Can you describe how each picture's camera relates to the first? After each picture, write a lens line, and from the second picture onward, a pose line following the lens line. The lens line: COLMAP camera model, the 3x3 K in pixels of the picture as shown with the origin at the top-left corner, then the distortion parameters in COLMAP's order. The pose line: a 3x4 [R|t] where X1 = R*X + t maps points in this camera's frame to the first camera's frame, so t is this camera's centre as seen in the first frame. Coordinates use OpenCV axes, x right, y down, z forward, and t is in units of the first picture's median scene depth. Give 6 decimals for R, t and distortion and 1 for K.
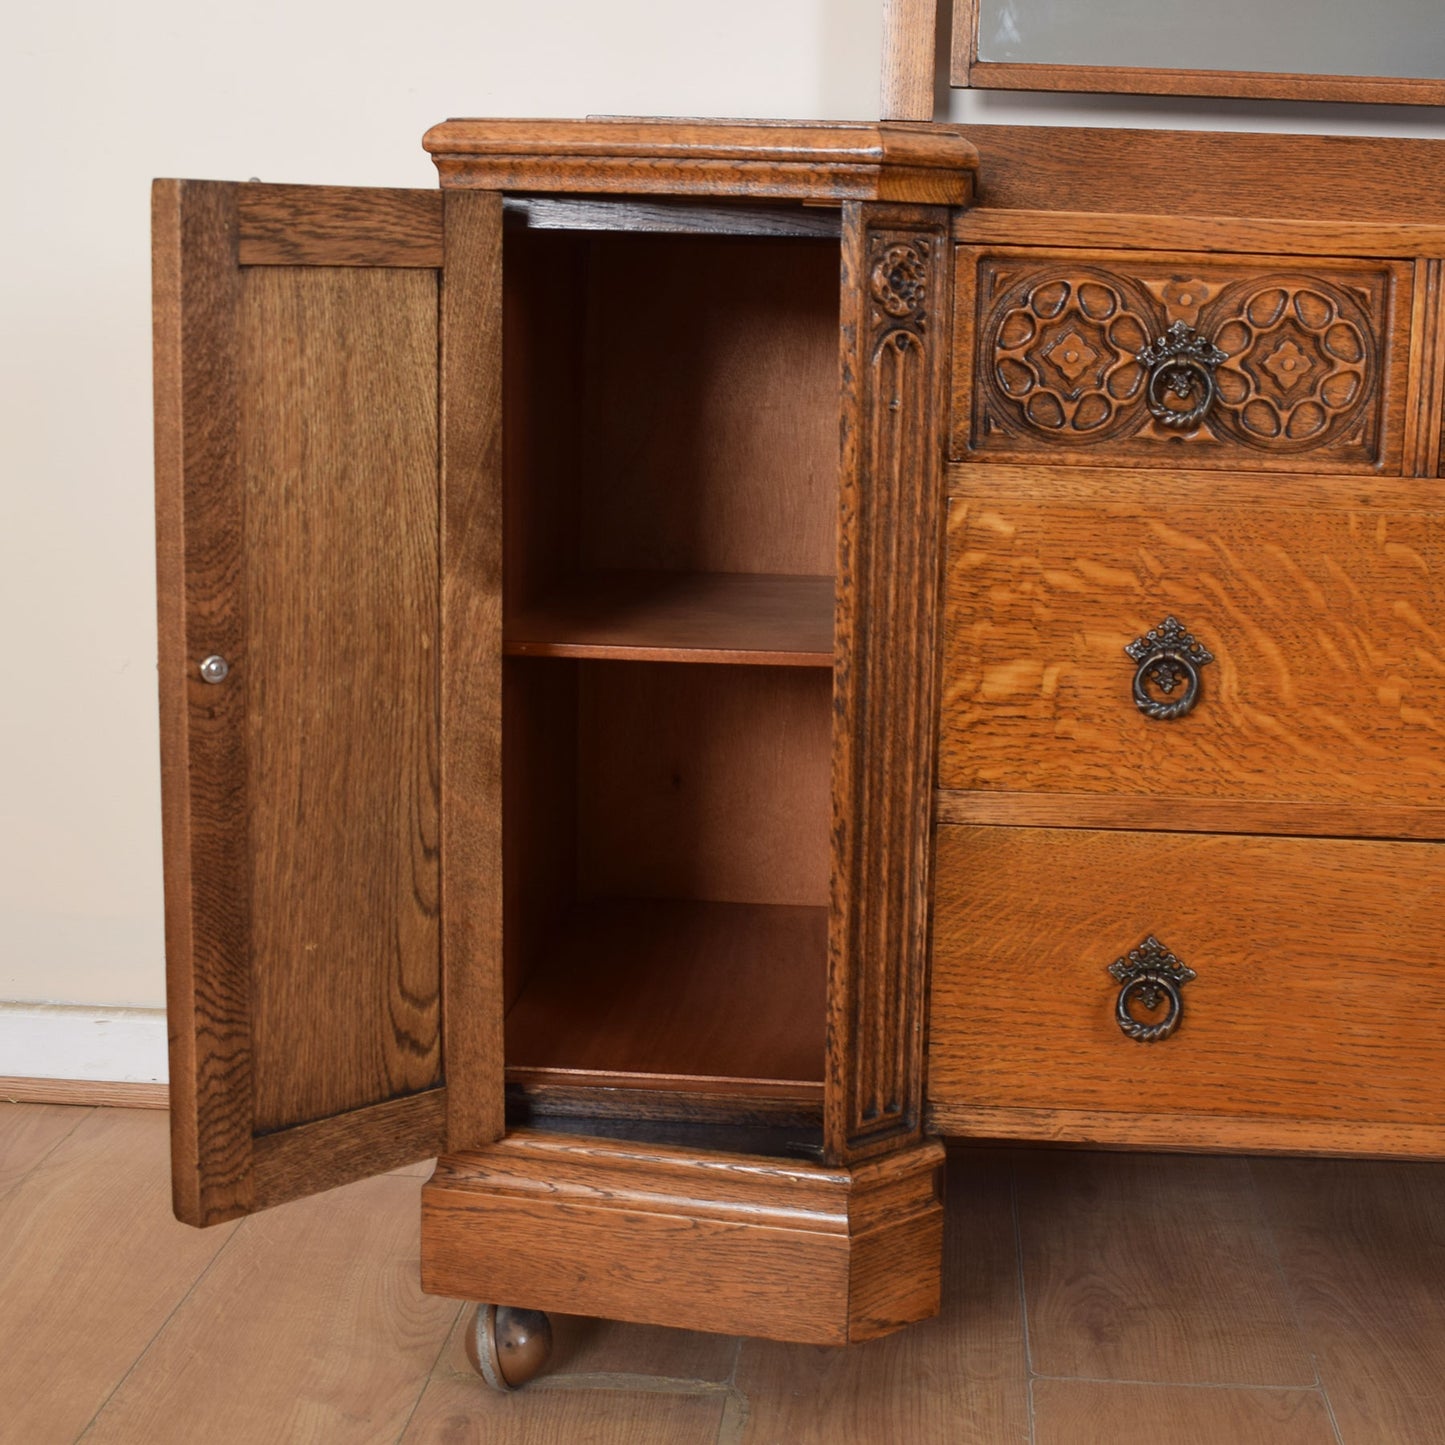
lens RADIAL K [[2208.8, 0, 844.3], [0, 2208.8, 640.9], [0, 0, 1]] dist [-0.096702, 0.000000]
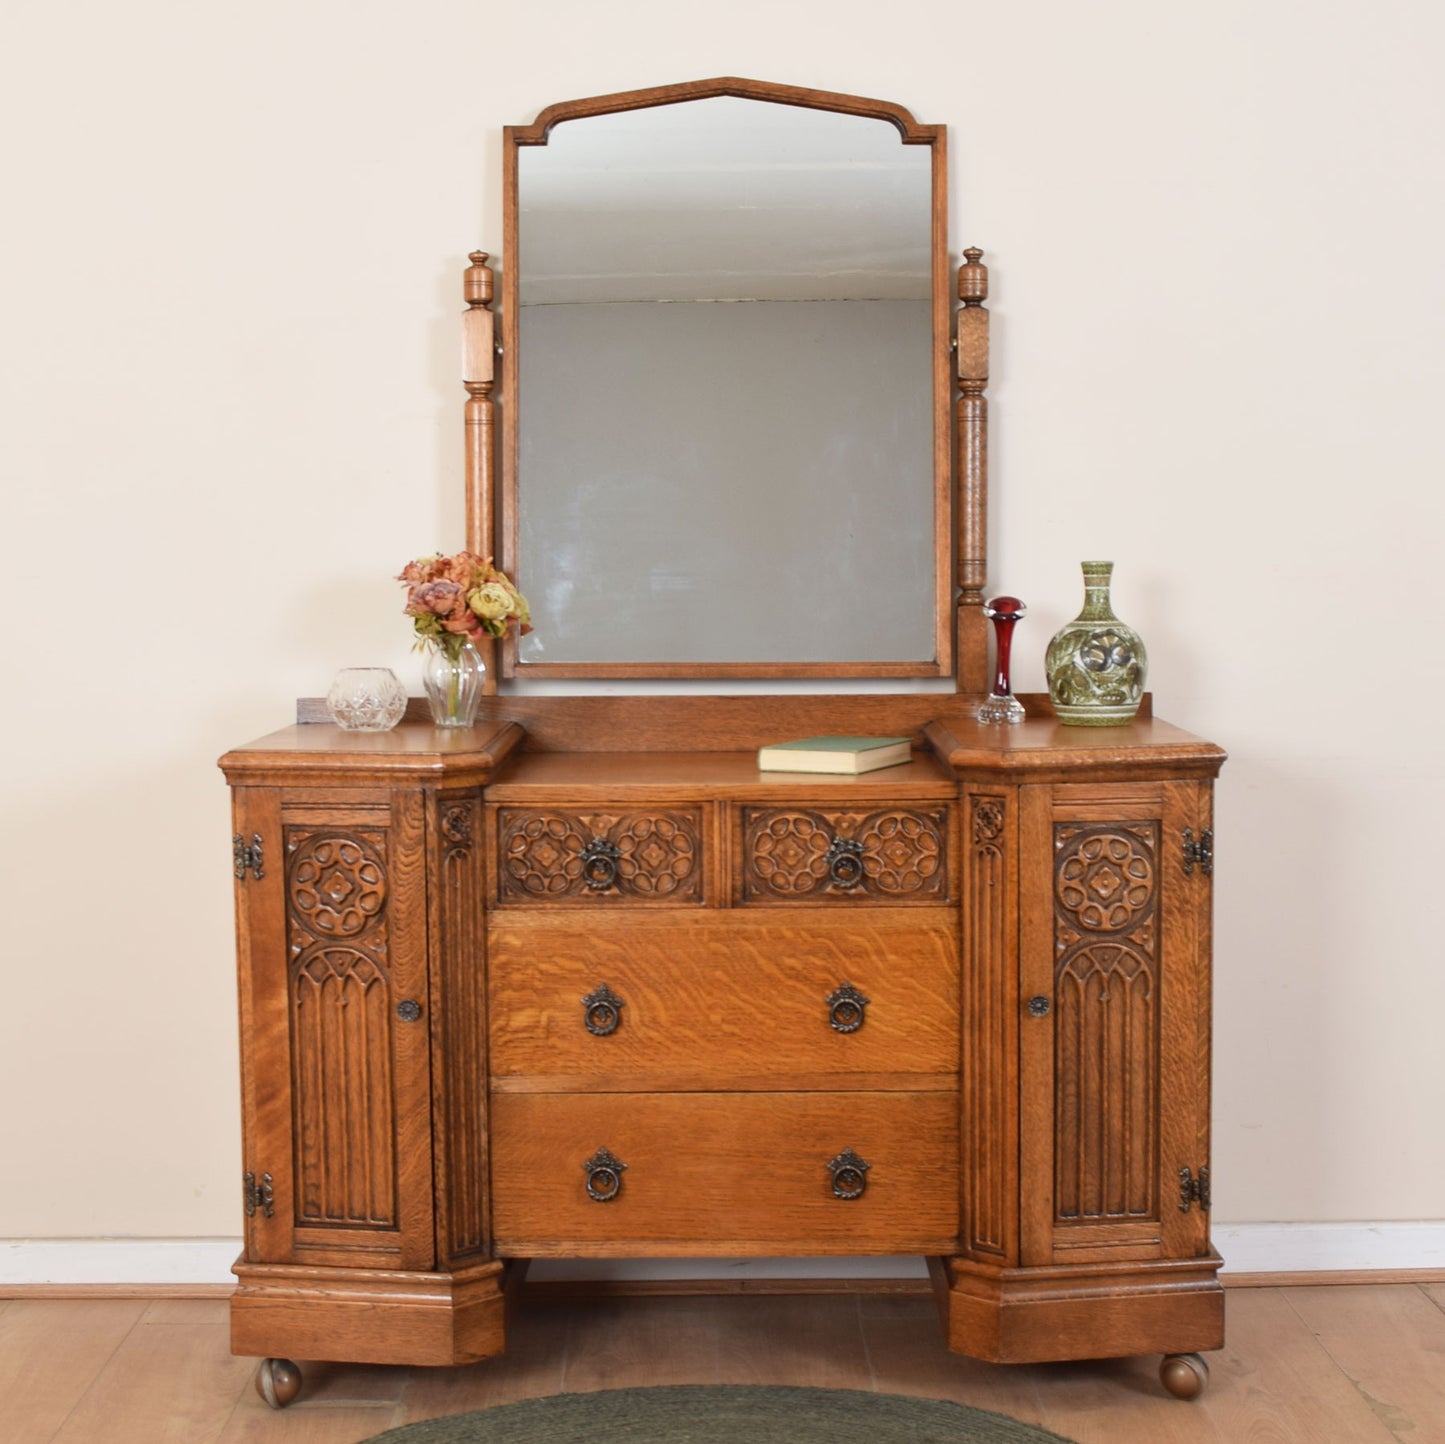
lens RADIAL K [[2546.8, 0, 733.1], [0, 2546.8, 745.7], [0, 0, 1]] dist [-0.116365, 0.000000]
pose [[0.997820, -0.038686, 0.053471, 0.150894], [0.042687, 0.996207, -0.075830, -0.045573], [-0.050334, 0.077947, 0.995686, -1.296294]]
